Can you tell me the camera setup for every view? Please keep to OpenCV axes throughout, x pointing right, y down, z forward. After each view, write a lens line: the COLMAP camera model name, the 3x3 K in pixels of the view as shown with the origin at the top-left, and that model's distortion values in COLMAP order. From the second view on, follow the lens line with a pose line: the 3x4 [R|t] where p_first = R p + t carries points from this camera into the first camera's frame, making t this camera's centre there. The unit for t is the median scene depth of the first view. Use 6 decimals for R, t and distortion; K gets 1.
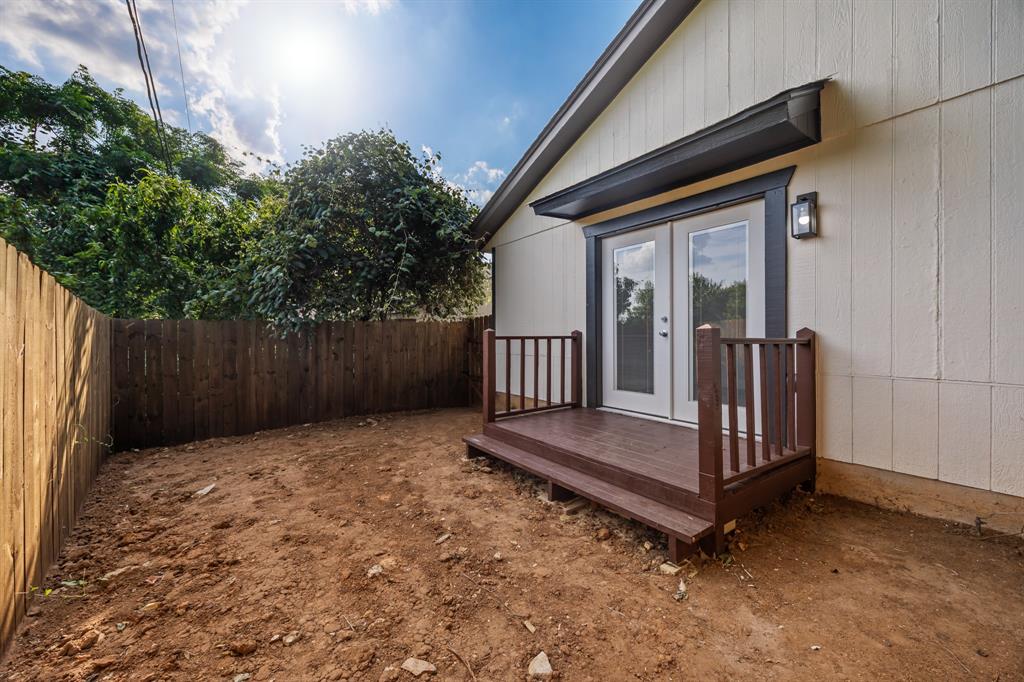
lens RADIAL K [[397.6, 0, 508.6], [0, 397.6, 339.4], [0, 0, 1]] dist [0.002785, 0.000942]
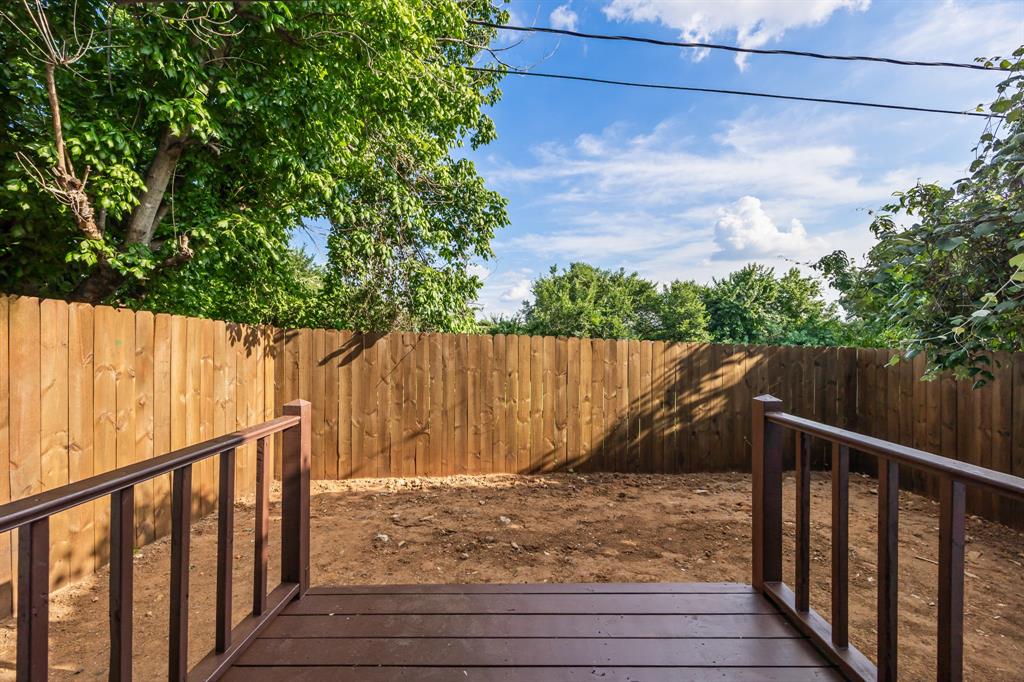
lens RADIAL K [[397.6, 0, 507.9], [0, 397.6, 338.4], [0, 0, 1]] dist [0.002785, 0.000942]
pose [[-0.601805, -0.000406, -0.798643, 0.684178], [-0.001258, 0.999999, 0.000440, -0.118403], [0.798642, 0.001270, -0.601805, 1.408822]]
